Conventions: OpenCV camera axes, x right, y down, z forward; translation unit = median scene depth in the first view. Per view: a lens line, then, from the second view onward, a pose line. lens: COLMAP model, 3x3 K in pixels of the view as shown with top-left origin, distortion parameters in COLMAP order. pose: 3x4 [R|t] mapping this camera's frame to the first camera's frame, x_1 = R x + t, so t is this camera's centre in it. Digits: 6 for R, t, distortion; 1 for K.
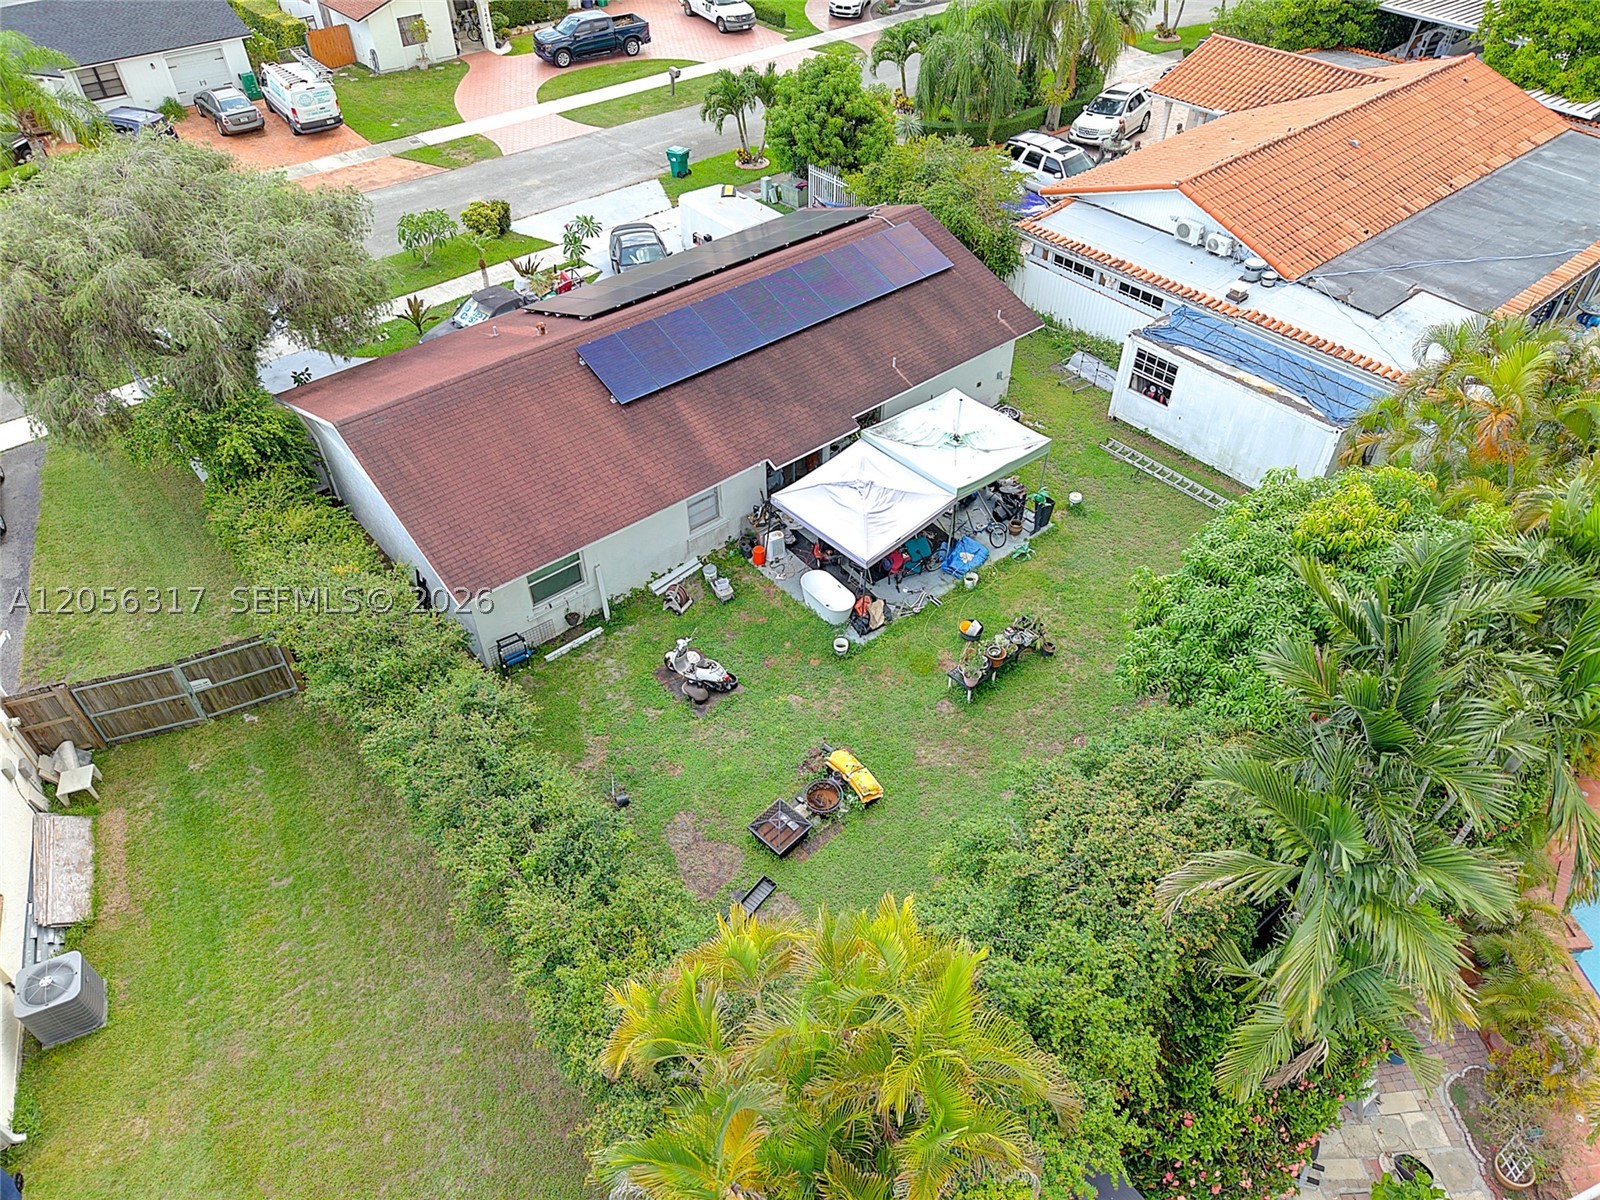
lens RADIAL K [[1073.9, 0, 804.4], [0, 1073.9, 607.6], [0, 0, 1]] dist [0.008296, -0.010331]
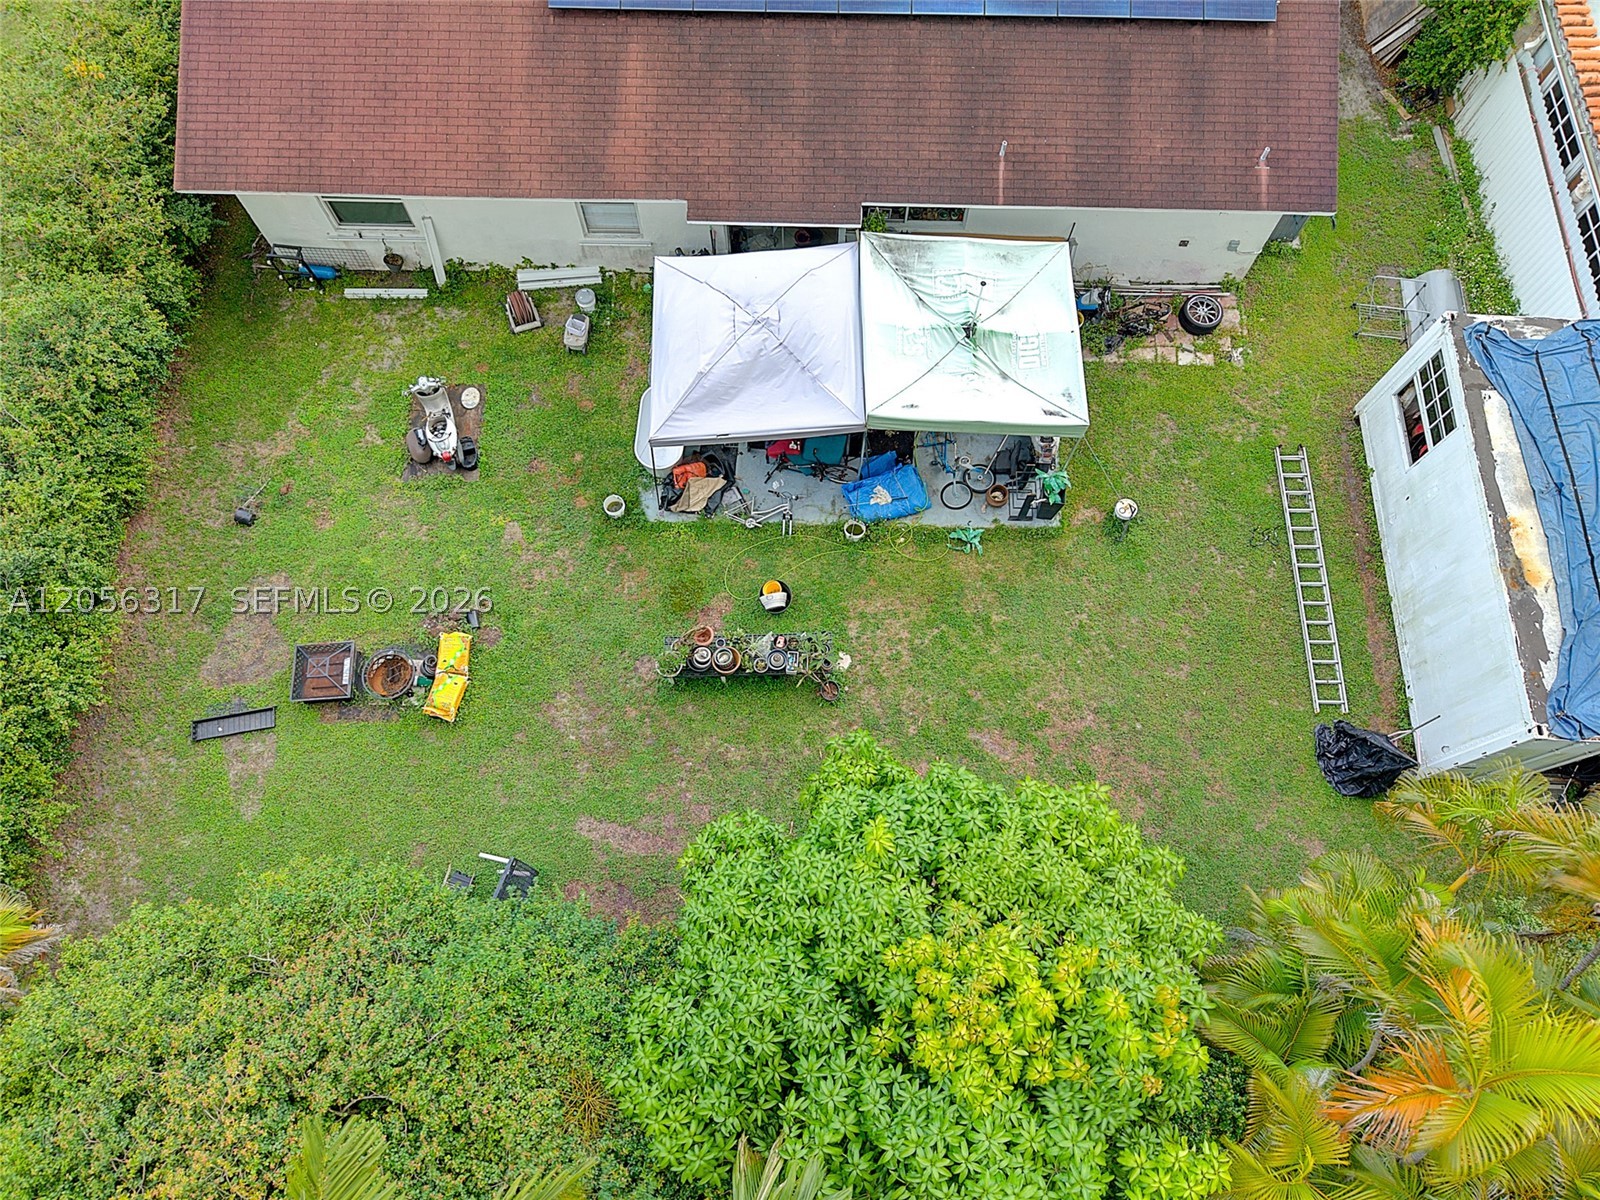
lens RADIAL K [[1073.9, 0, 812.2], [0, 1073.9, 606.0], [0, 0, 1]] dist [0.008296, -0.010331]
pose [[0.751094, 0.621687, -0.222180, 0.309985], [-0.456134, 0.731963, 0.506134, -0.313722], [0.477284, -0.278810, 0.833345, 0.411484]]
